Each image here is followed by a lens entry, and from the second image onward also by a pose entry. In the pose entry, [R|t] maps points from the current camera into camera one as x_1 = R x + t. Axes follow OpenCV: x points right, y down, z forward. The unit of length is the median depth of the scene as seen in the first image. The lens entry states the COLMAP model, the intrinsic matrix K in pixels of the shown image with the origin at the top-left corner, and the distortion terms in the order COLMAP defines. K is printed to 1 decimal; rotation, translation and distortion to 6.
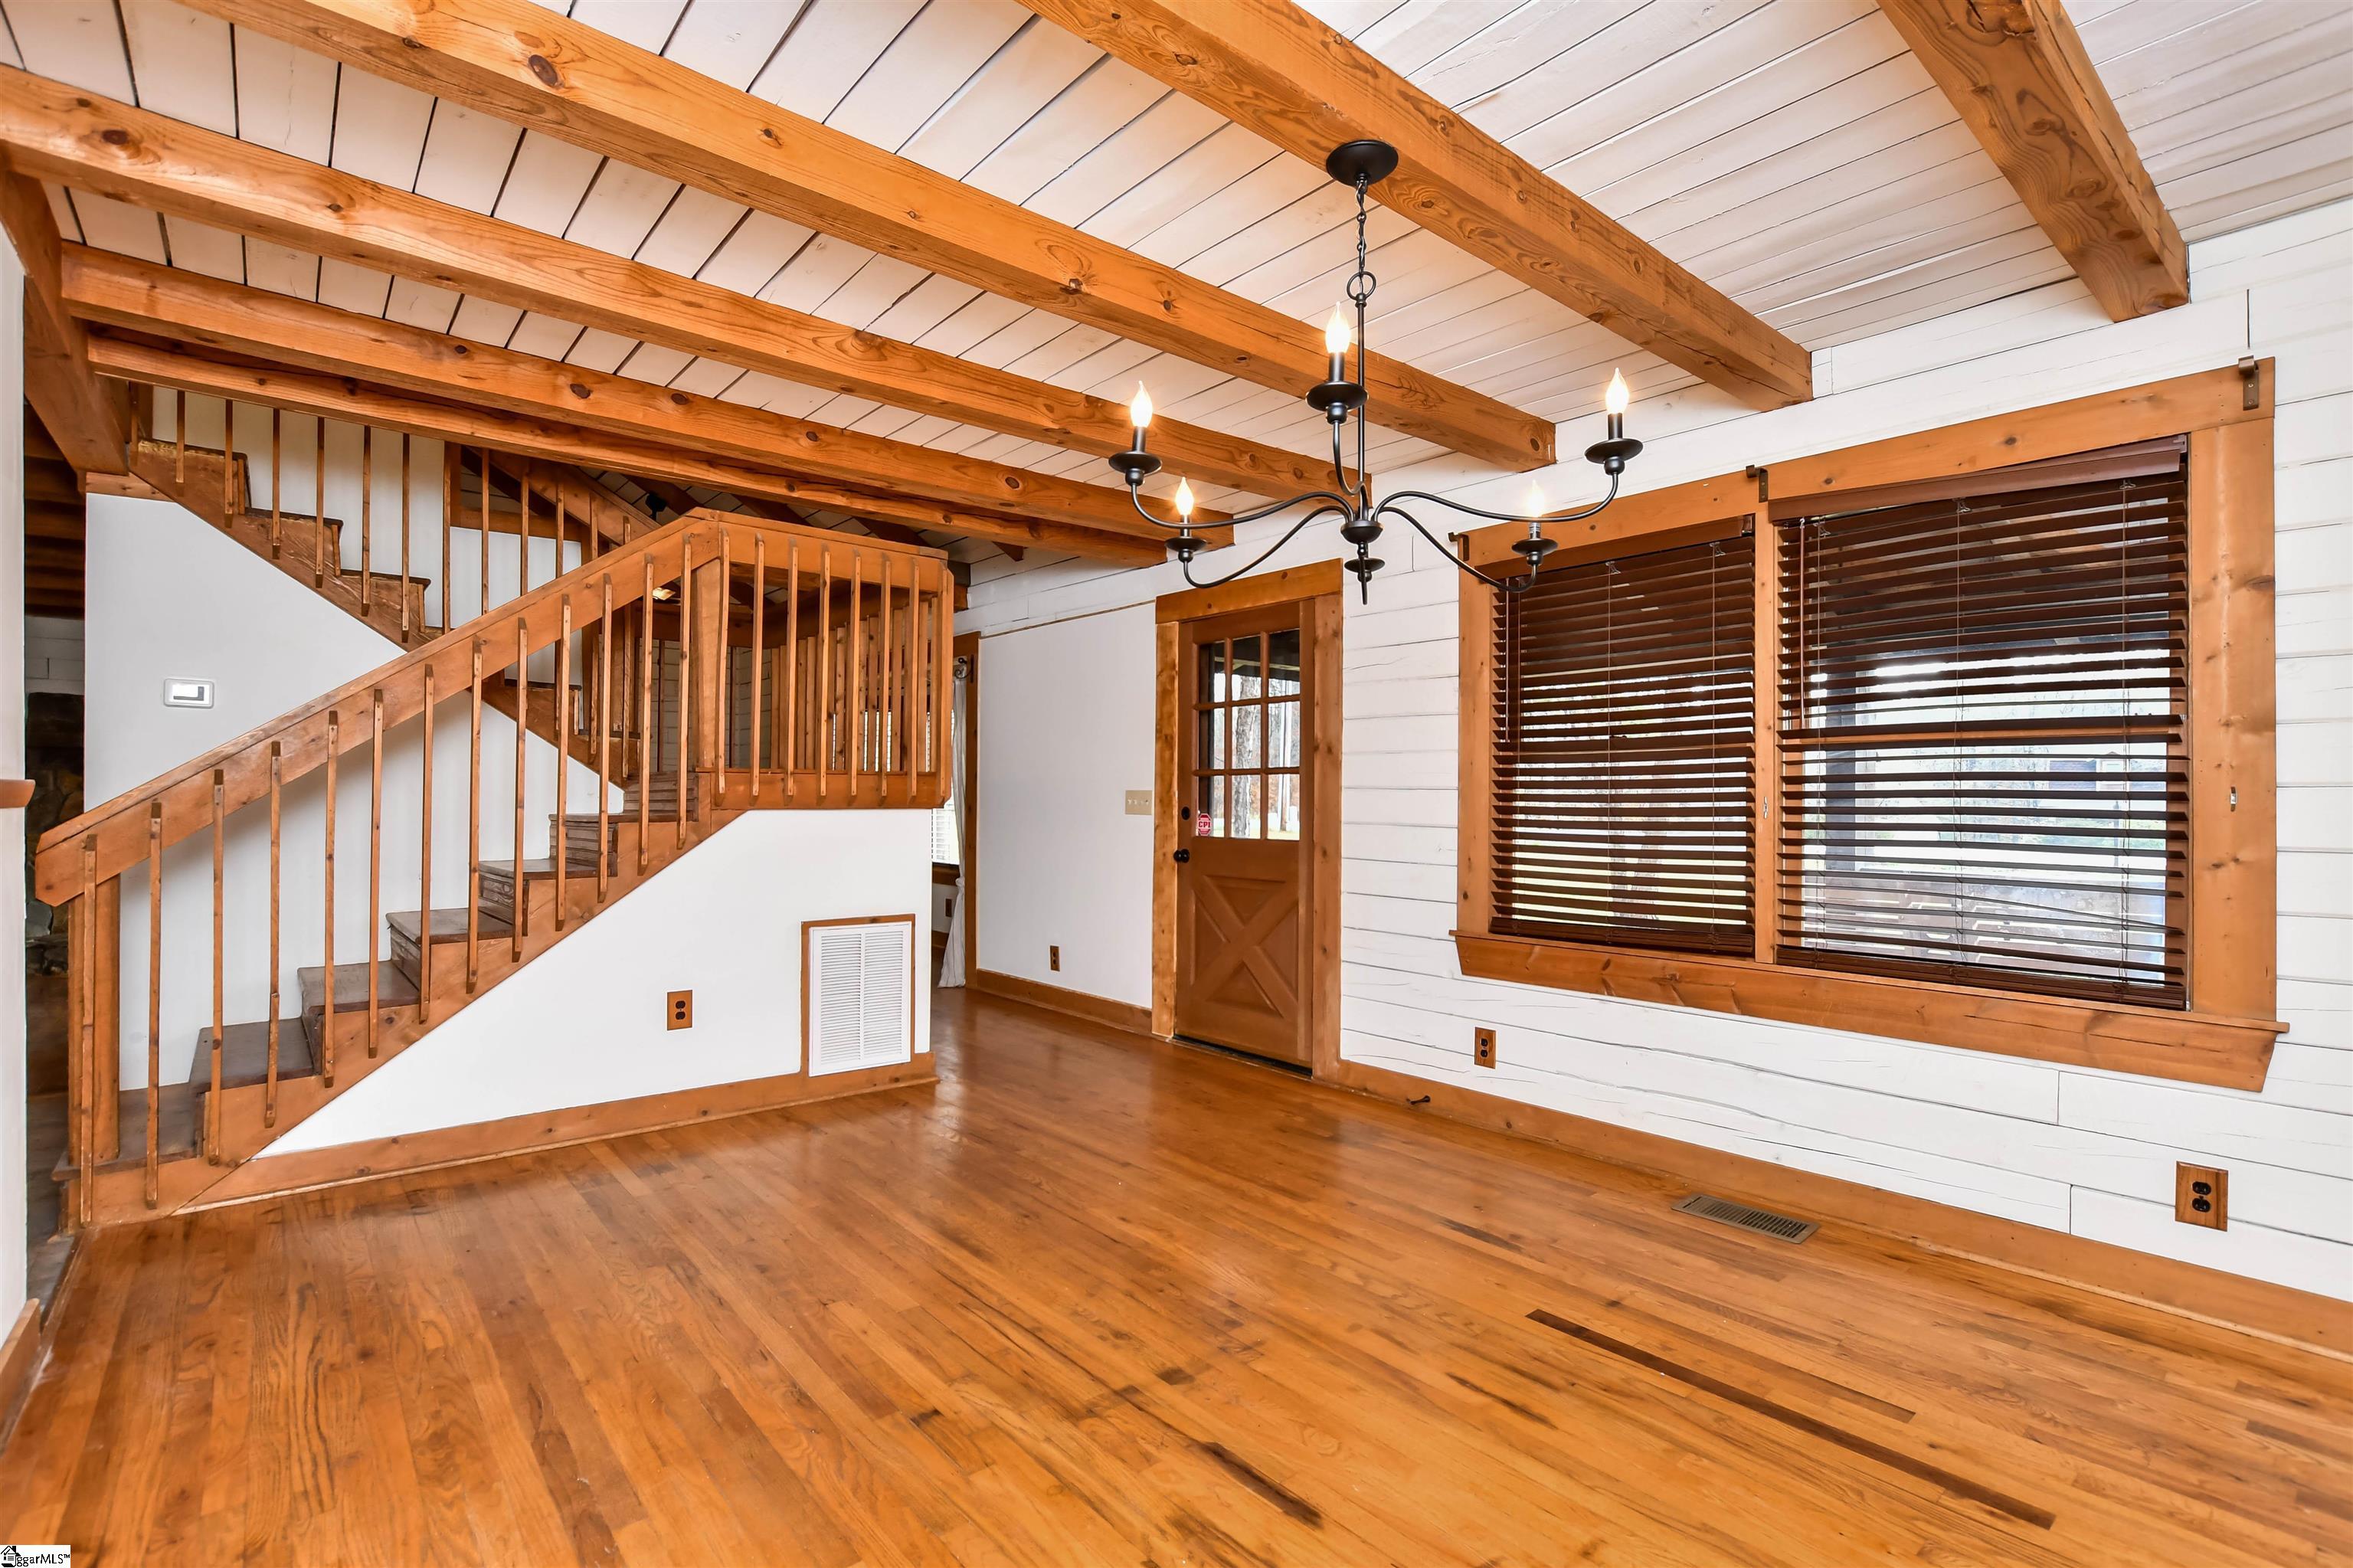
lens RADIAL K [[1100.0, 0, 1178.4], [0, 1100.0, 788.6], [0, 0, 1]] dist [-0.022153, -0.000174]
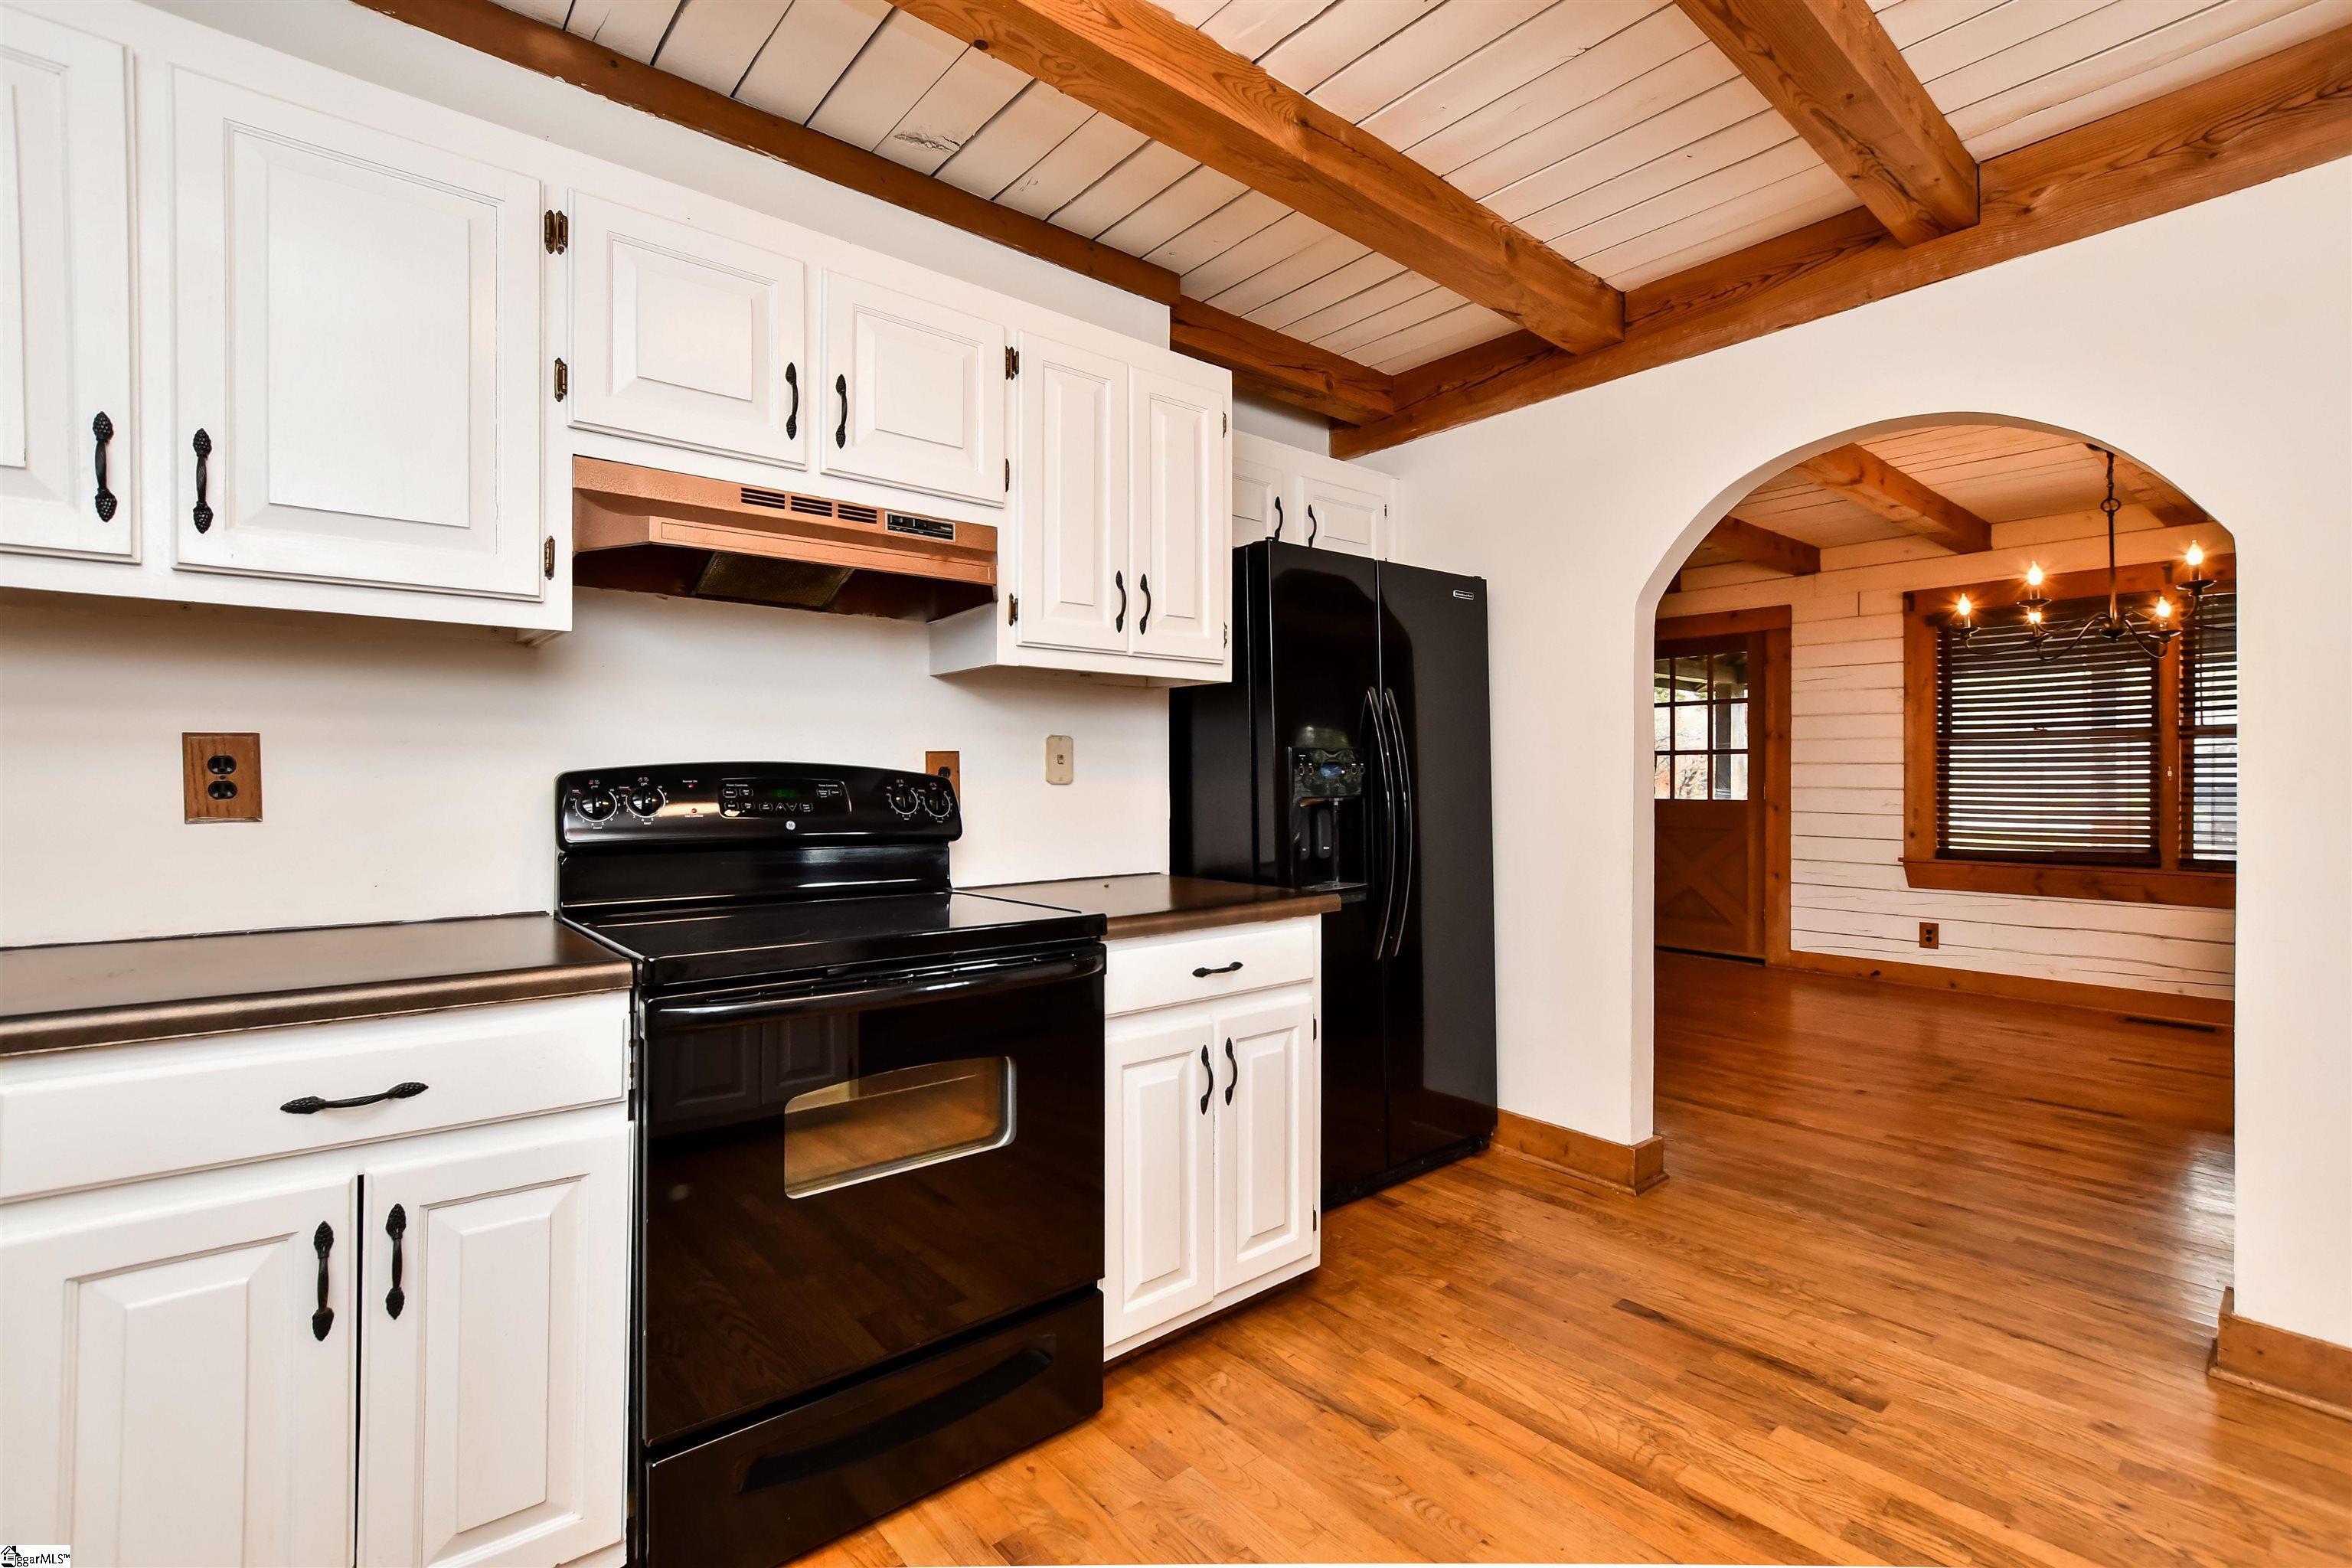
lens RADIAL K [[1052.7, 0, 1174.5], [0, 1052.7, 775.6], [0, 0, 1]] dist [-0.011838, 0.002395]
pose [[0.999995, -0.002111, 0.002422, -0.921467], [0.002101, 0.999990, 0.003973, 0.011153], [-0.002431, -0.003968, 0.999989, -0.524982]]
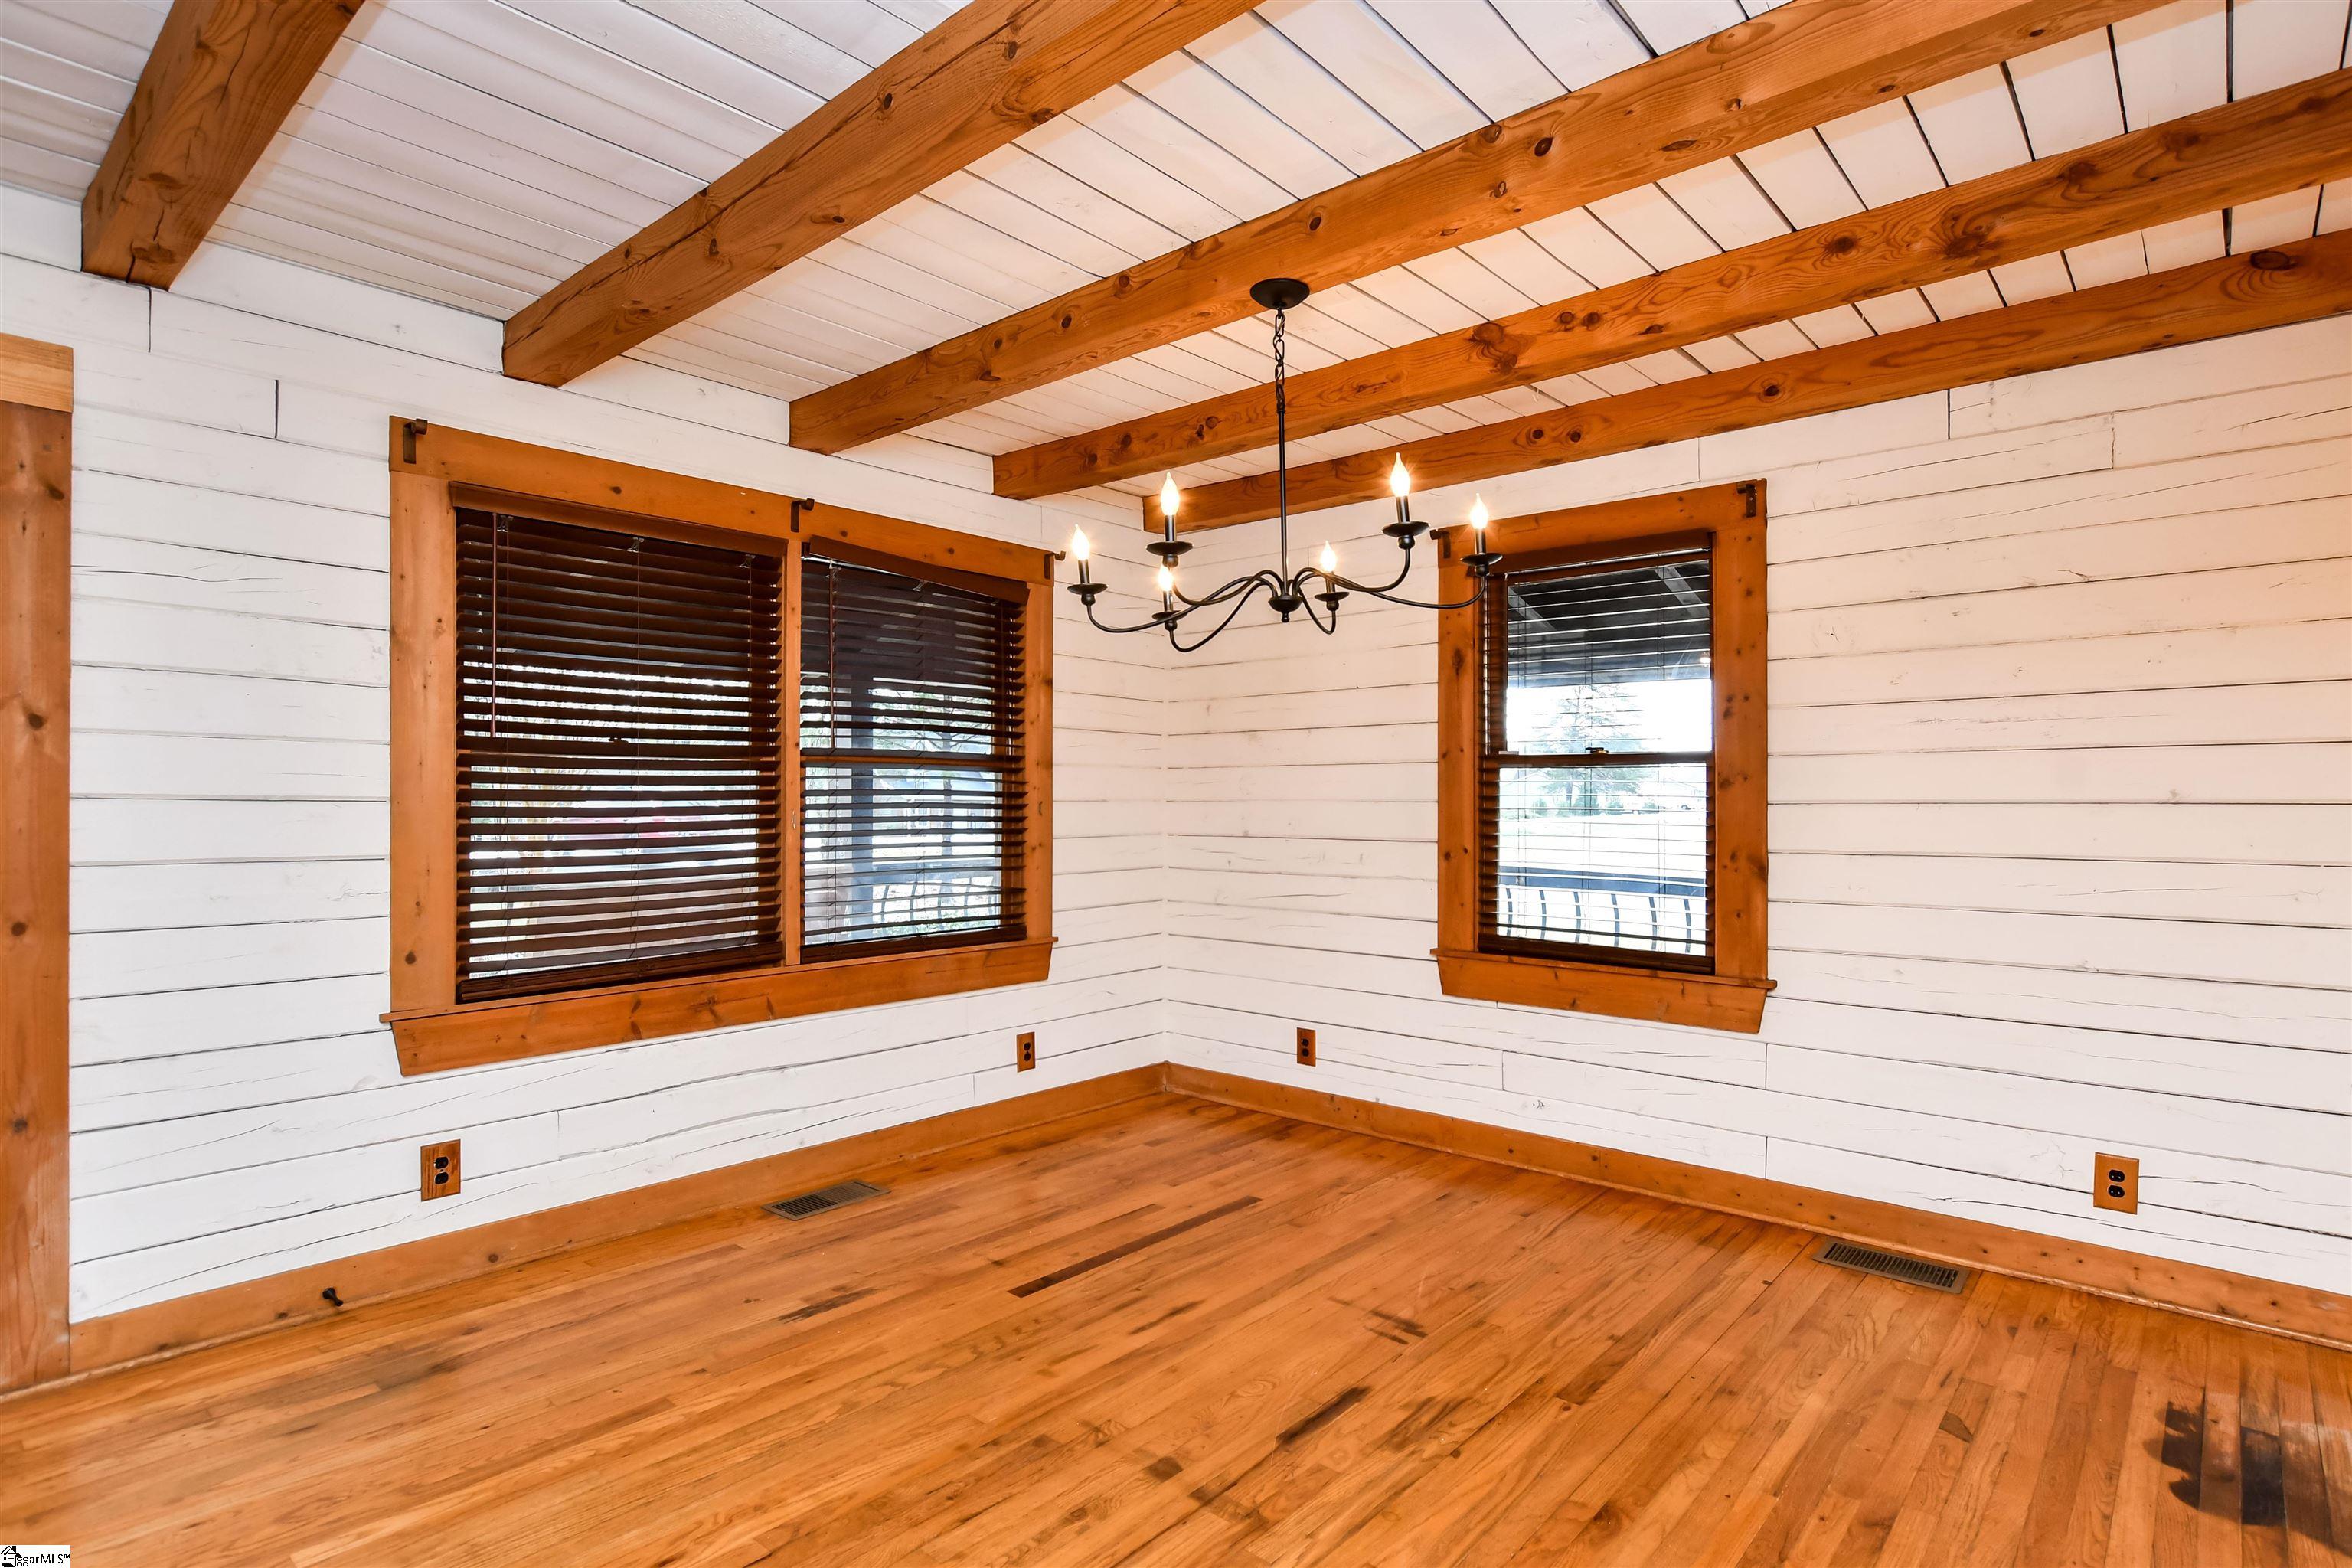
lens RADIAL K [[1213.1, 0, 1214.8], [0, 1213.1, 787.3], [0, 0, 1]] dist [-0.013978, 0.000249]
pose [[-0.179082, 0.001292, 0.983833, -0.686945], [-0.013458, 0.999902, -0.003762, -0.014423], [-0.983742, -0.013915, -0.179047, 0.794092]]
